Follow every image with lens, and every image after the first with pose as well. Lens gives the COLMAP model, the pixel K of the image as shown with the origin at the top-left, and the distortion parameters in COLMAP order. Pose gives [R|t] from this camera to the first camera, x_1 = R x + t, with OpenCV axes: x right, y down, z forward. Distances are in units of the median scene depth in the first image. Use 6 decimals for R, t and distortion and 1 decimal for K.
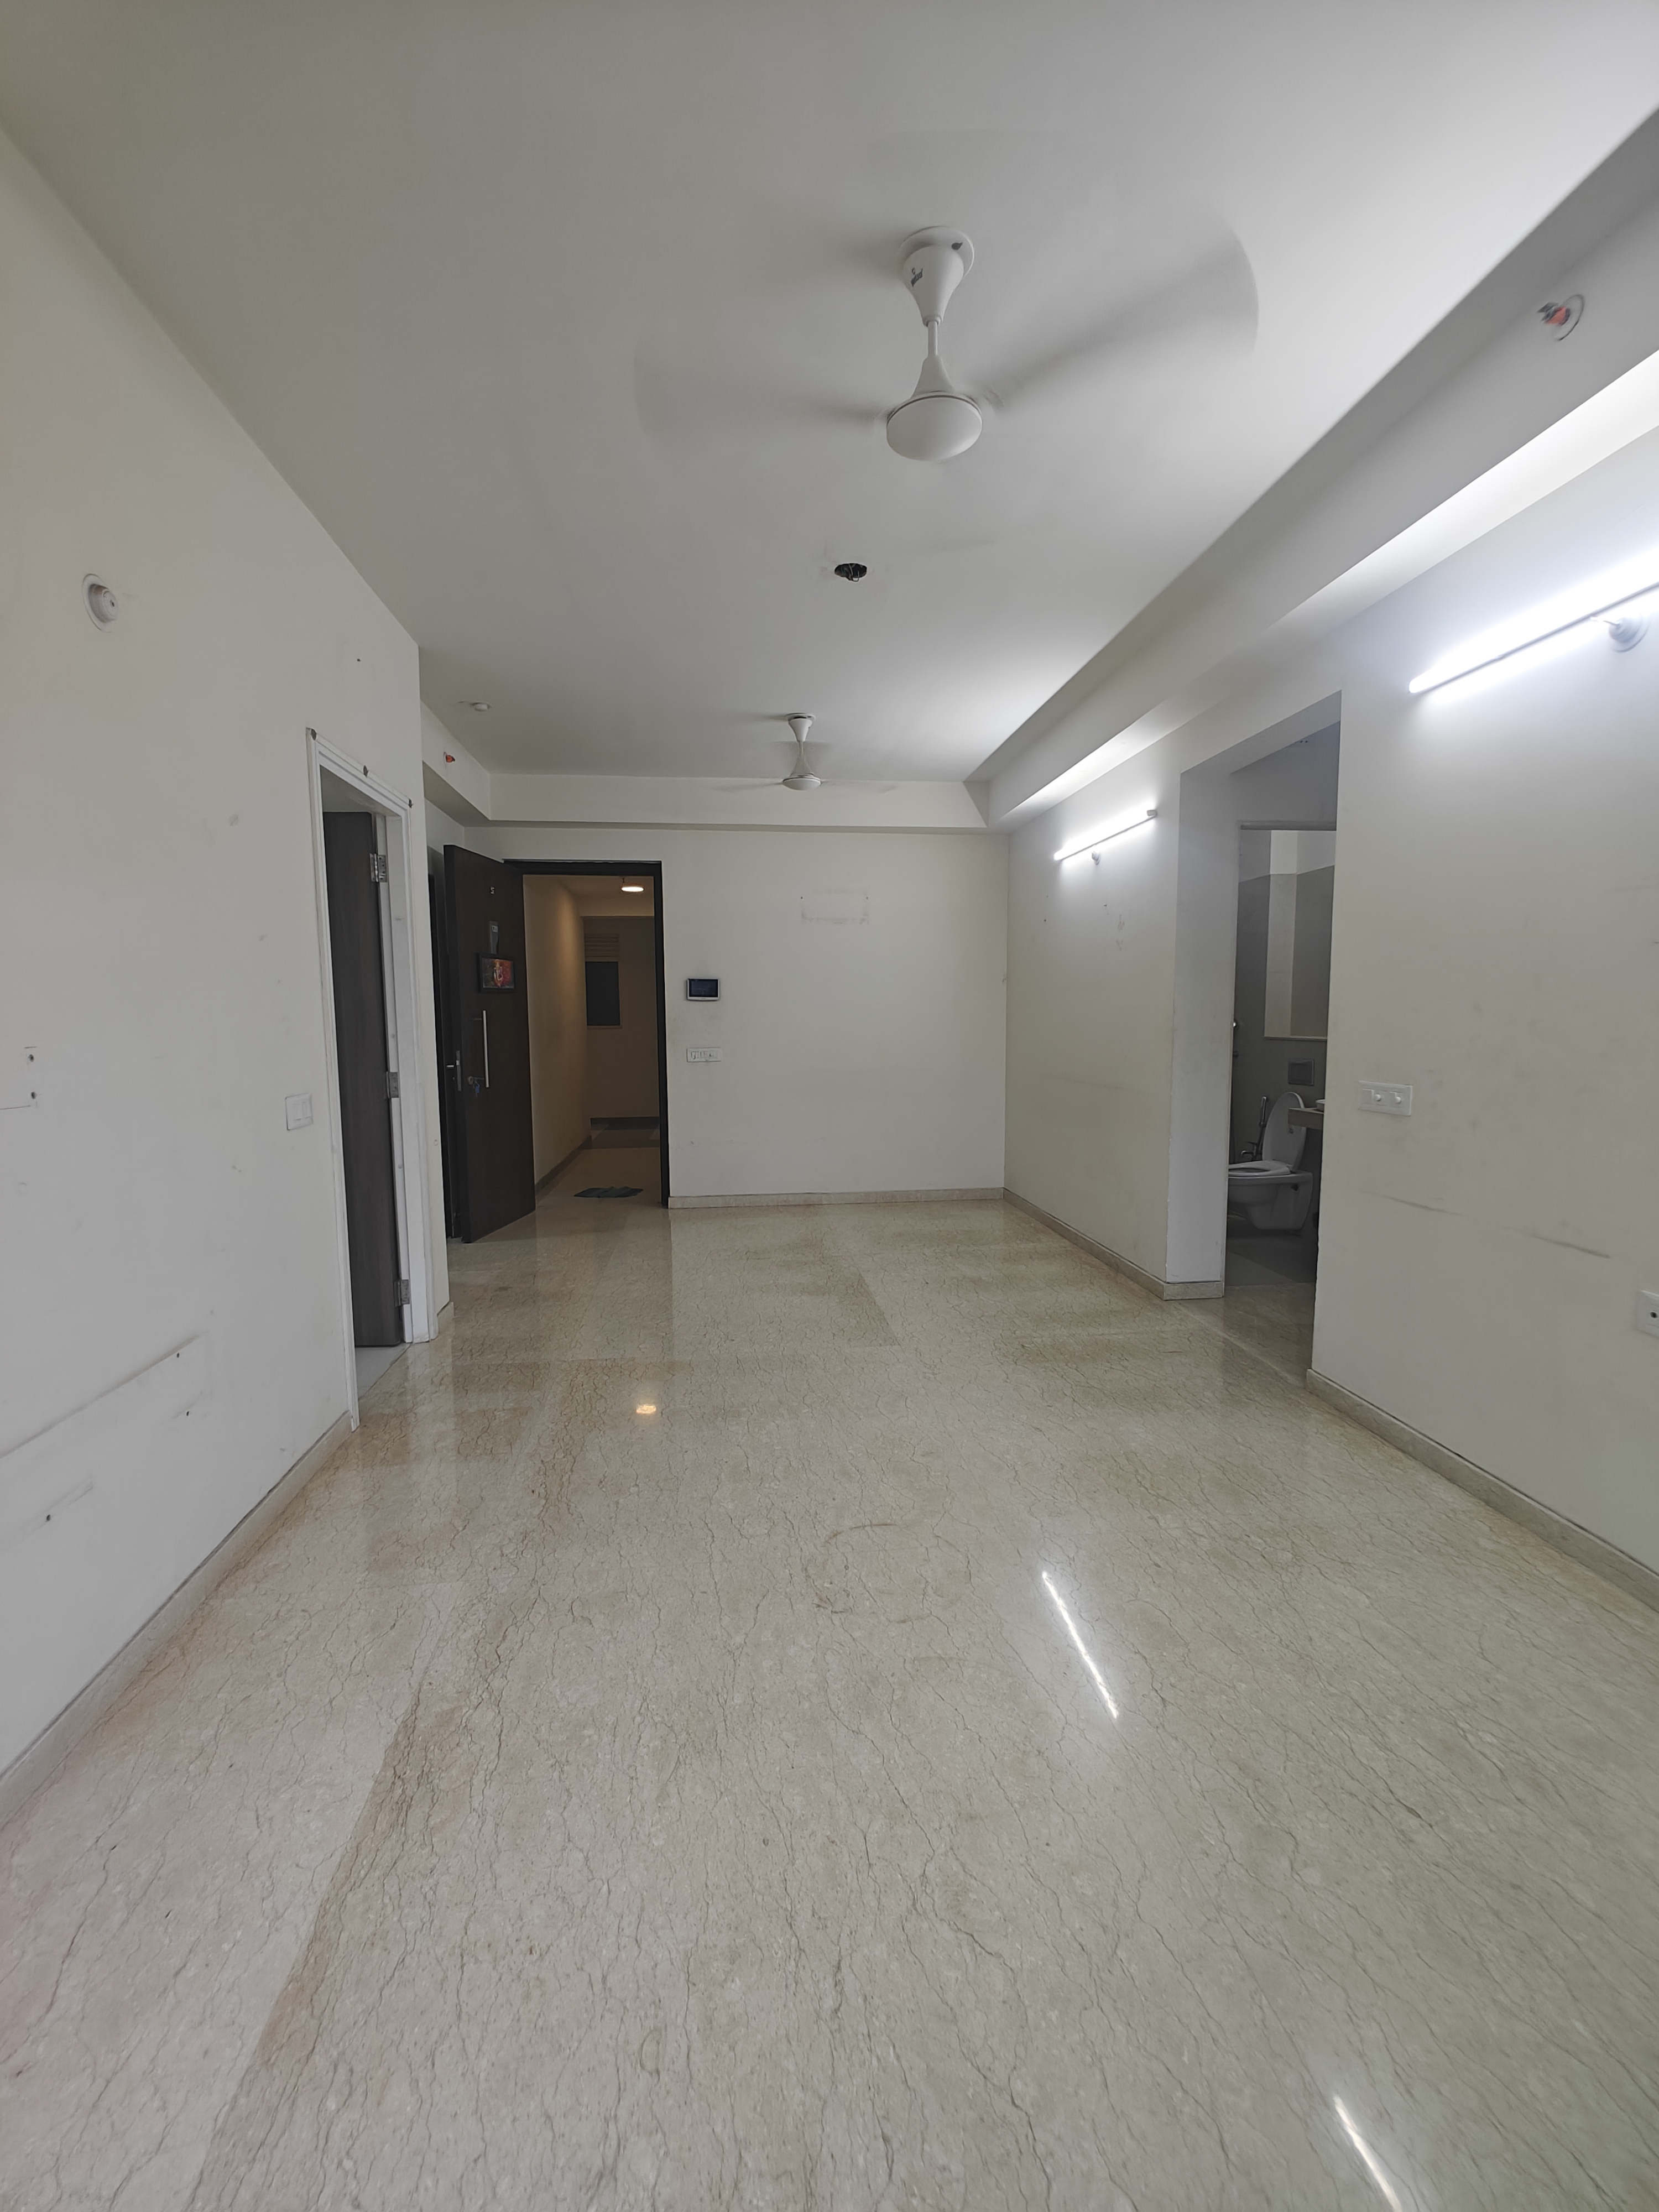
lens RADIAL K [[958.3, 0, 831.4], [0, 958.3, 1108.5], [0, 0, 1]] dist [0.000067, -0.000054]
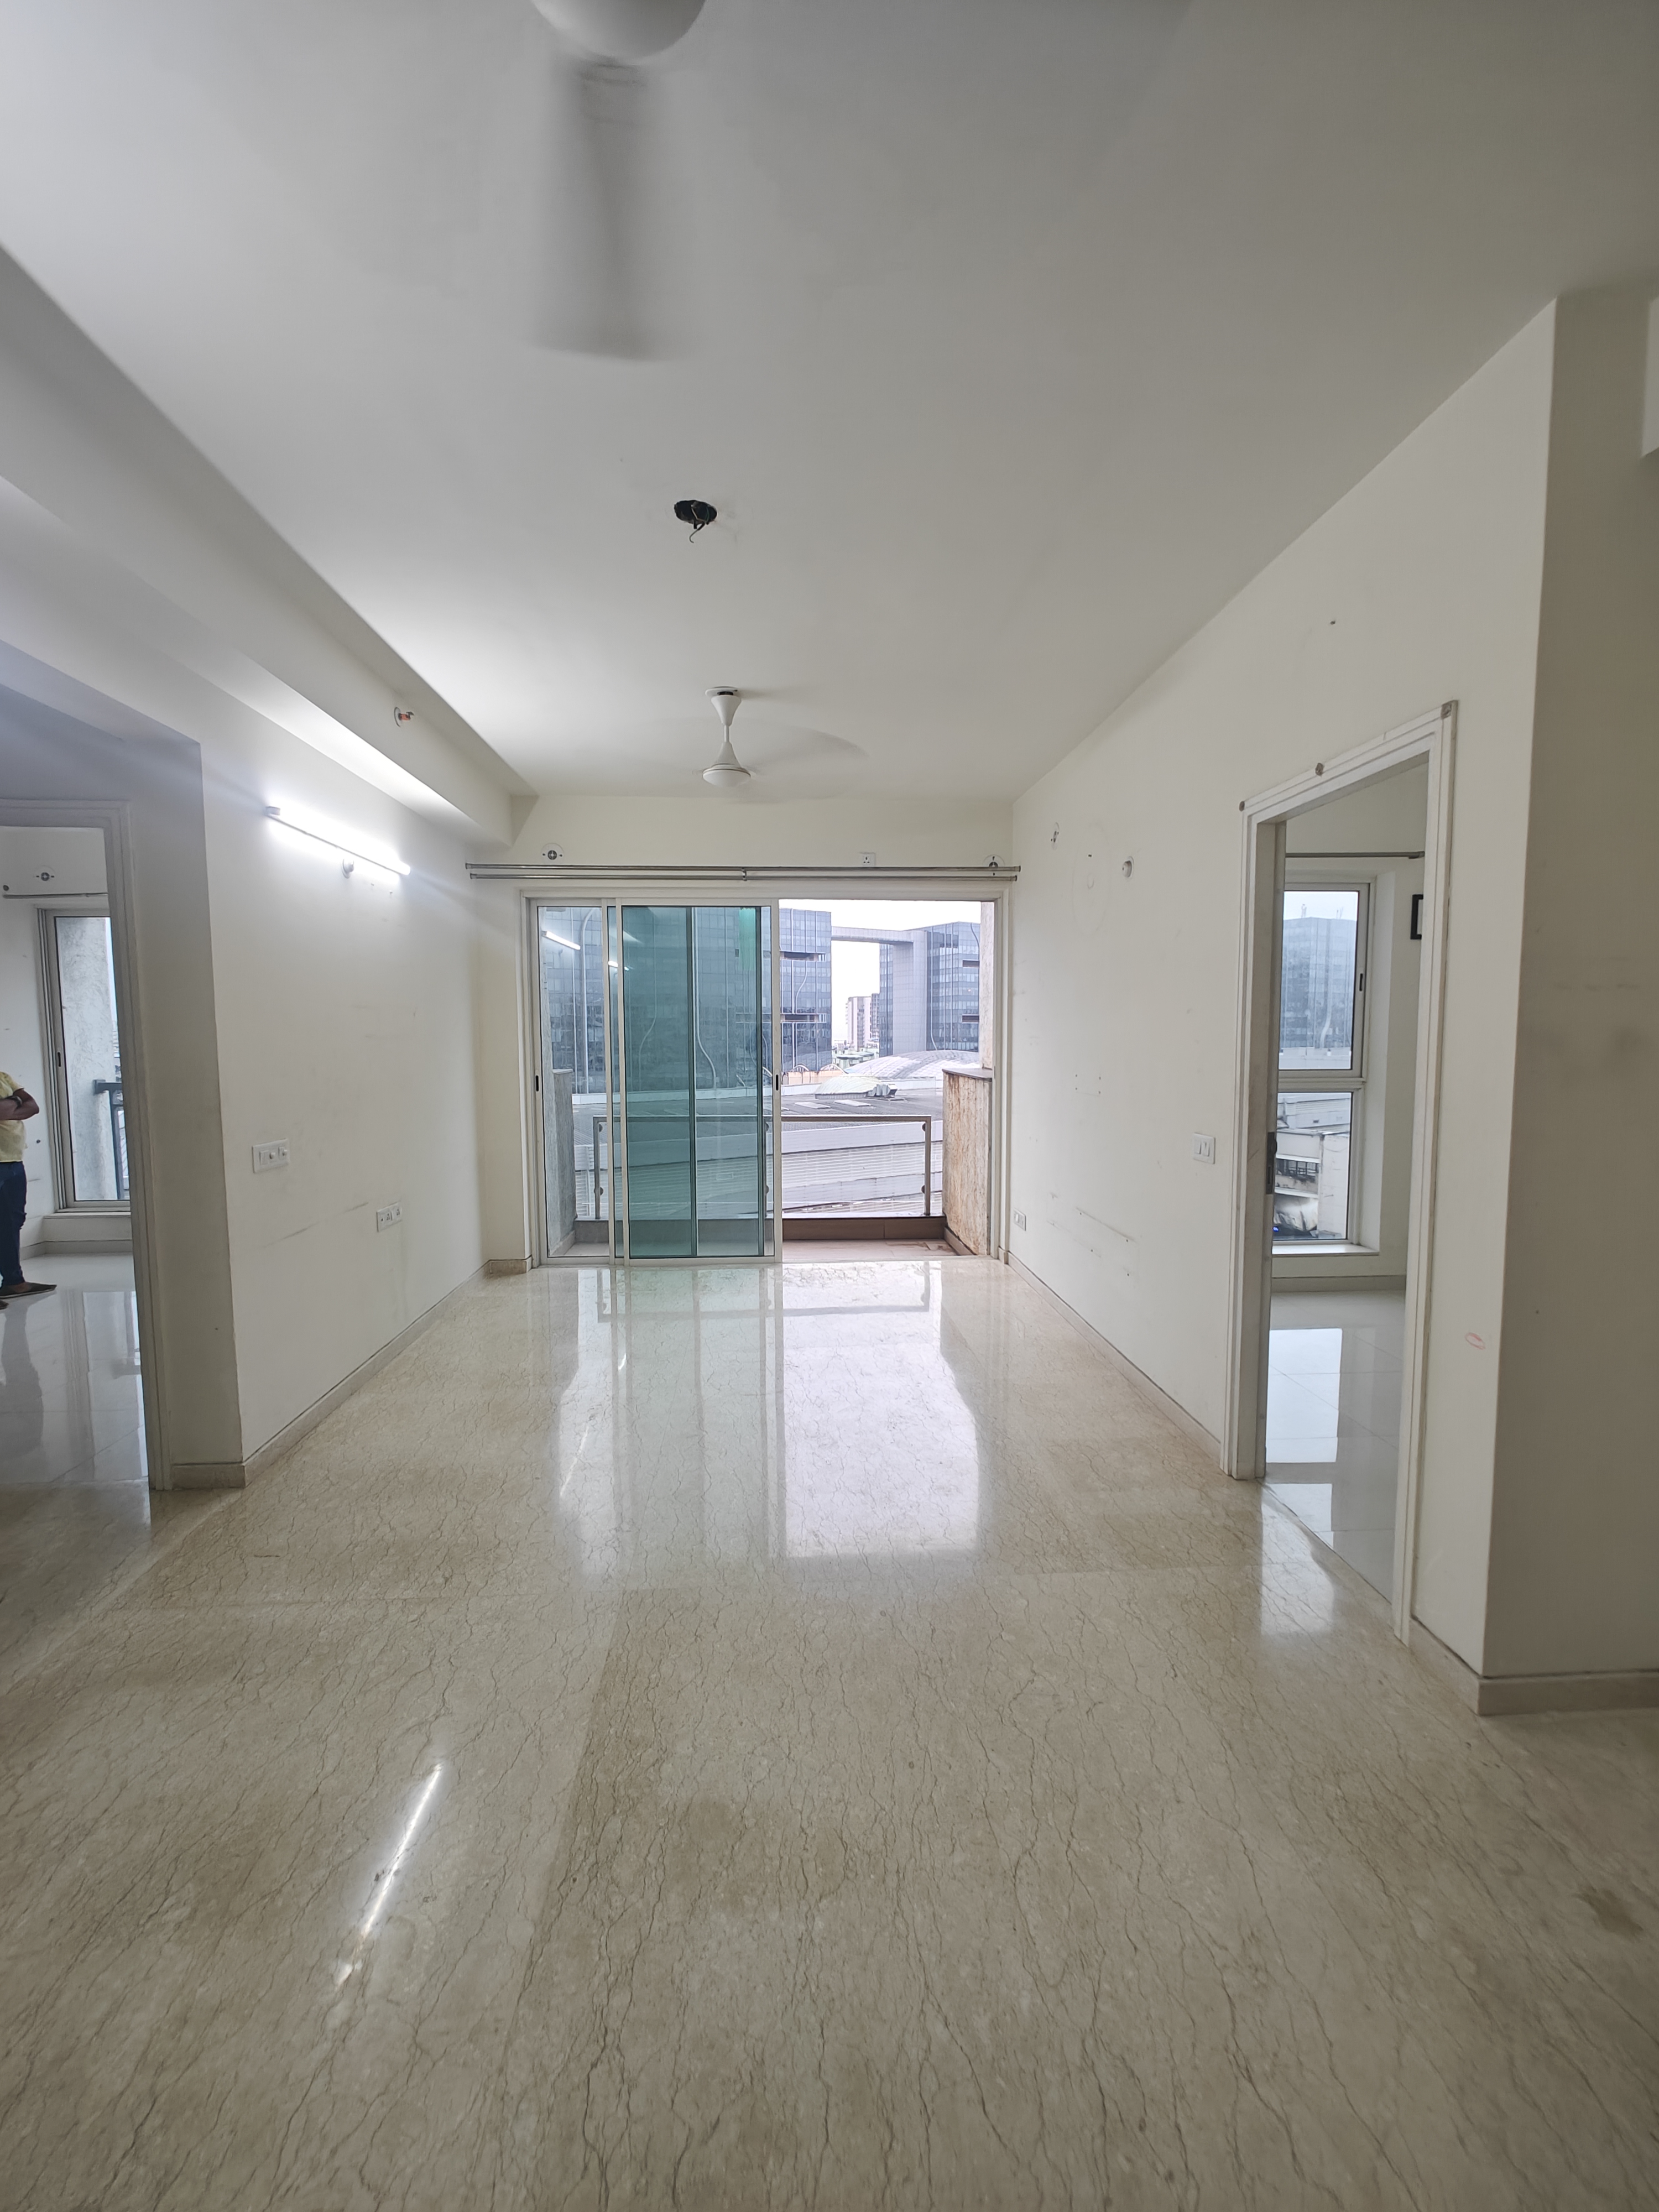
lens RADIAL K [[958.3, 0, 829.6], [0, 958.3, 1110.4], [0, 0, 1]] dist [0.000067, -0.000054]
pose [[-0.998472, 0.008529, 0.054605, -0.100124], [0.017886, 0.984718, 0.173235, -0.175499], [-0.052293, 0.173947, -0.983366, 1.476249]]
